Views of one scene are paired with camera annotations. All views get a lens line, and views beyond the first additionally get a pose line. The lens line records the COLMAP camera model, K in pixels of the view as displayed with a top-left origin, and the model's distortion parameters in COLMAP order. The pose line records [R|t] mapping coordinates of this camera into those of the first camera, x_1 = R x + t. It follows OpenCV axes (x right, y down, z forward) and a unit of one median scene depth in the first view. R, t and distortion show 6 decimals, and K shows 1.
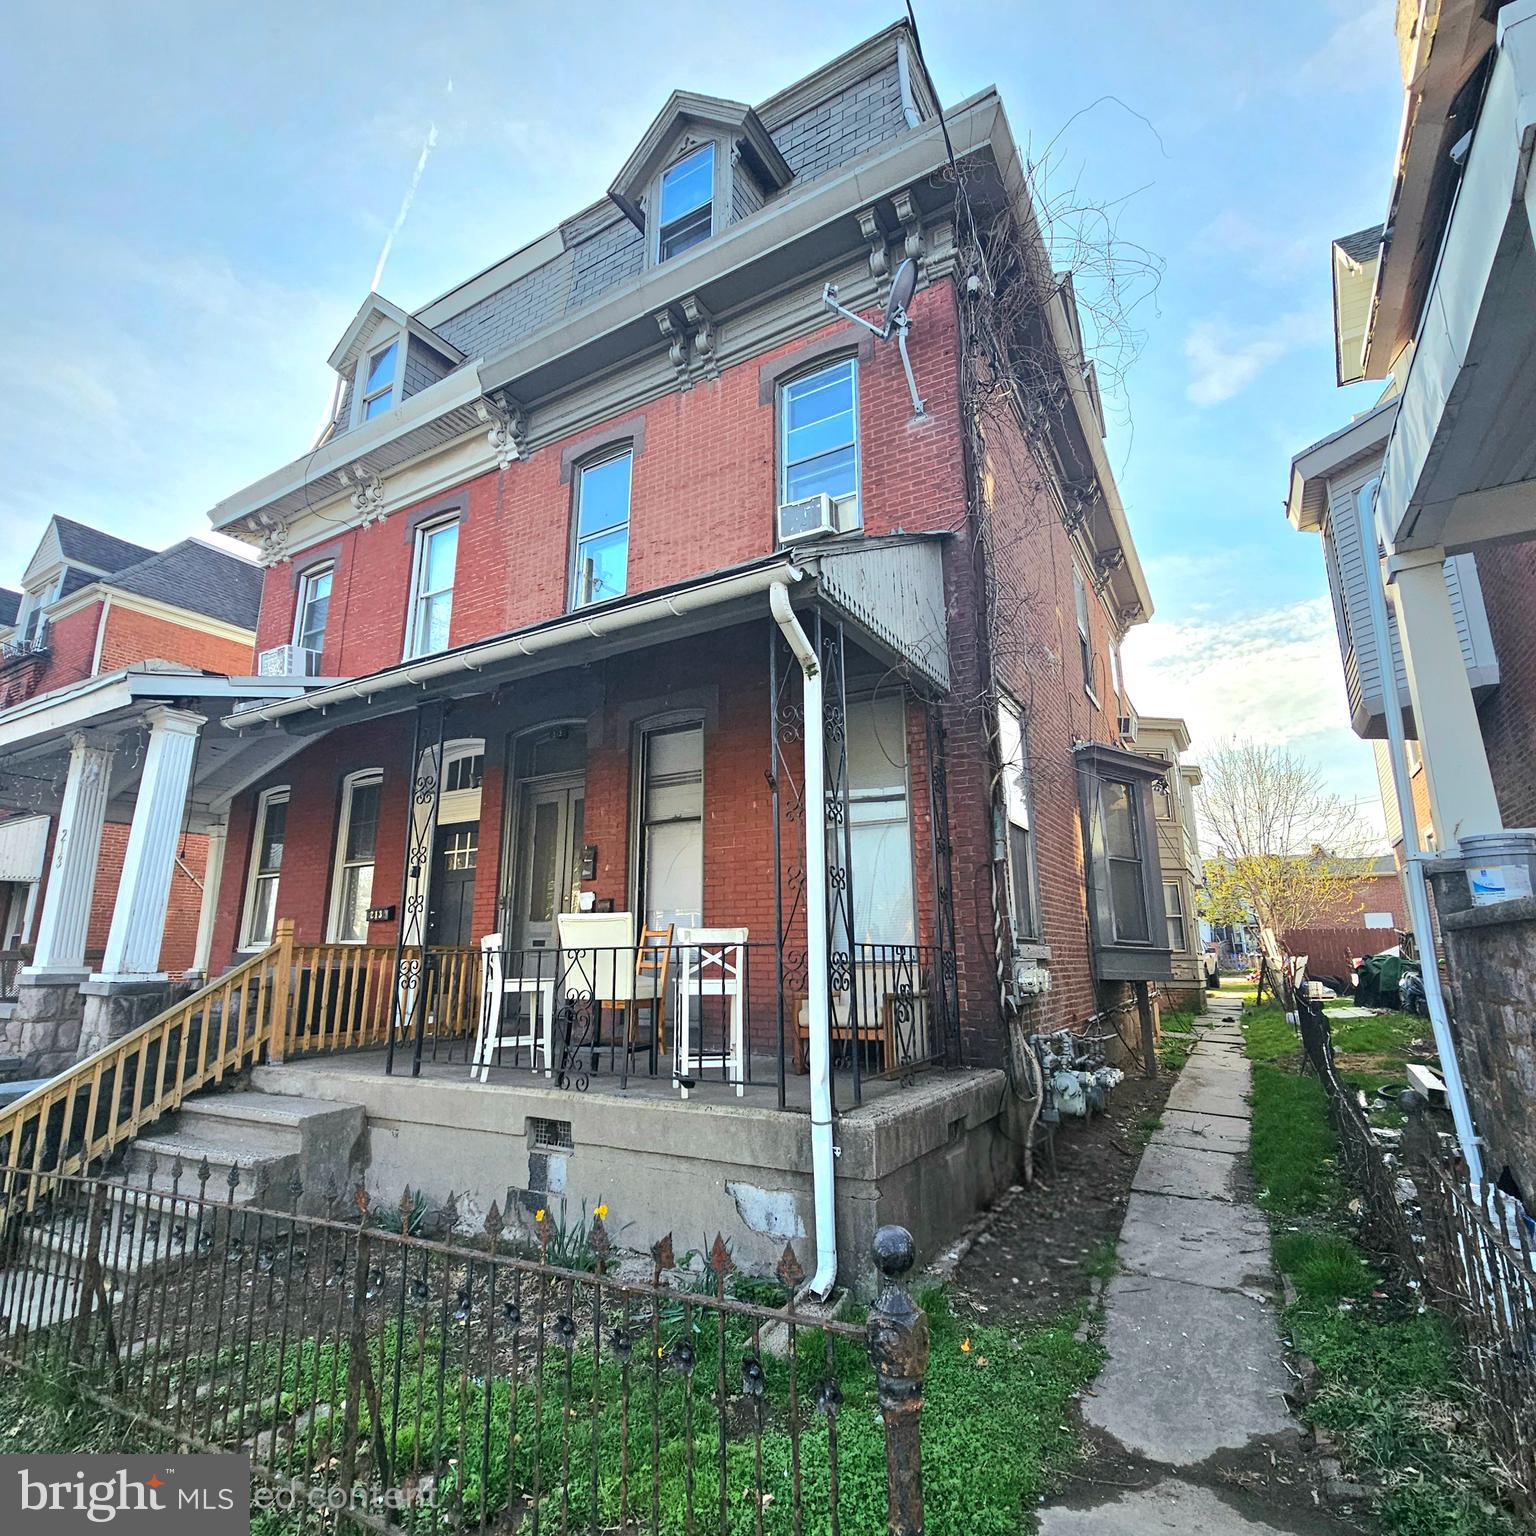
lens RADIAL K [[830.2, 0, 768.0], [0, 830.2, 768.0], [0, 0, 1]] dist [-0.000498, -0.001264]
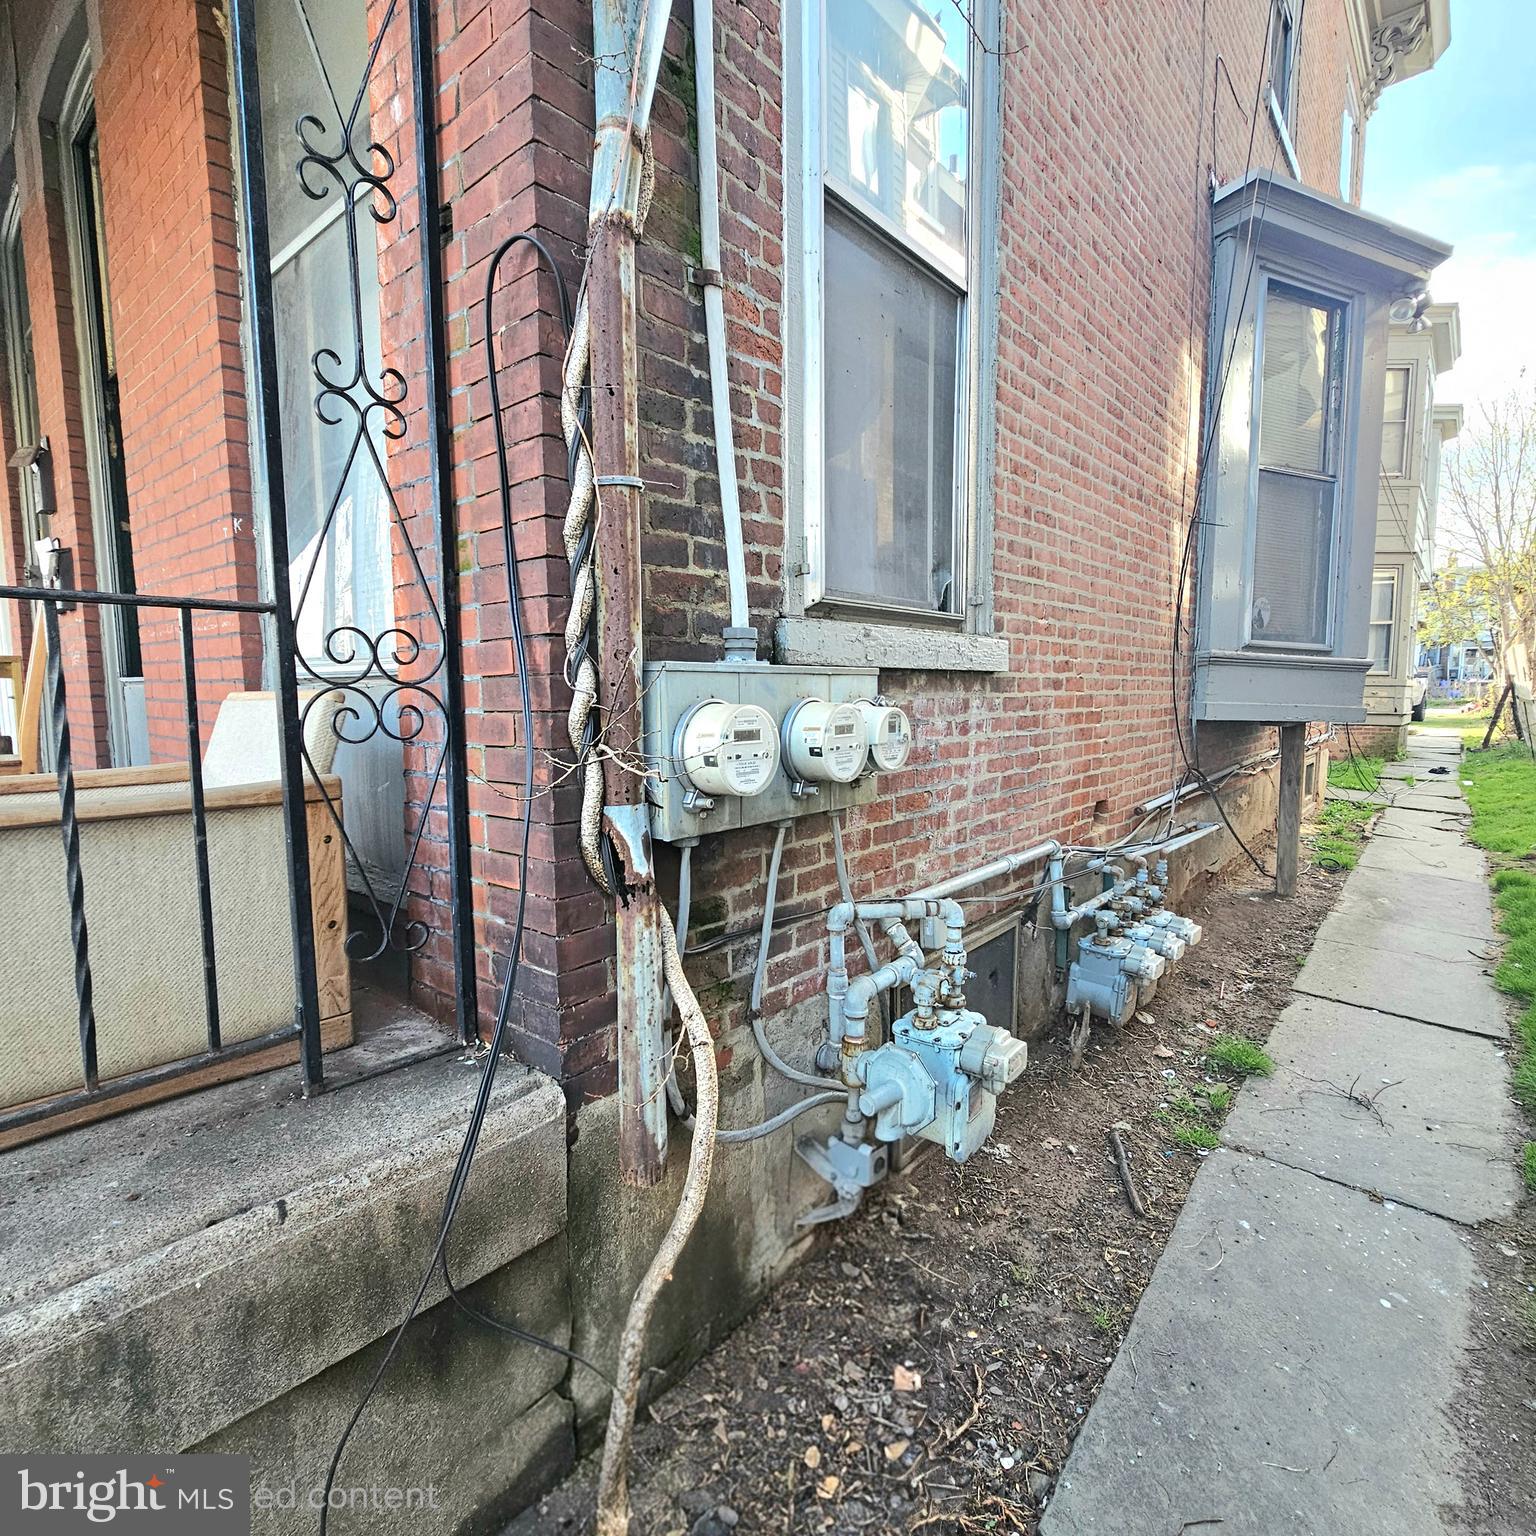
lens RADIAL K [[830.2, 0, 768.0], [0, 830.2, 768.0], [0, 0, 1]] dist [-0.000498, -0.001264]
pose [[0.984431, 0.018503, -0.174793, 0.178635], [0.038129, 0.948284, 0.315126, 0.089182], [0.171584, -0.316885, 0.932815, 0.371346]]
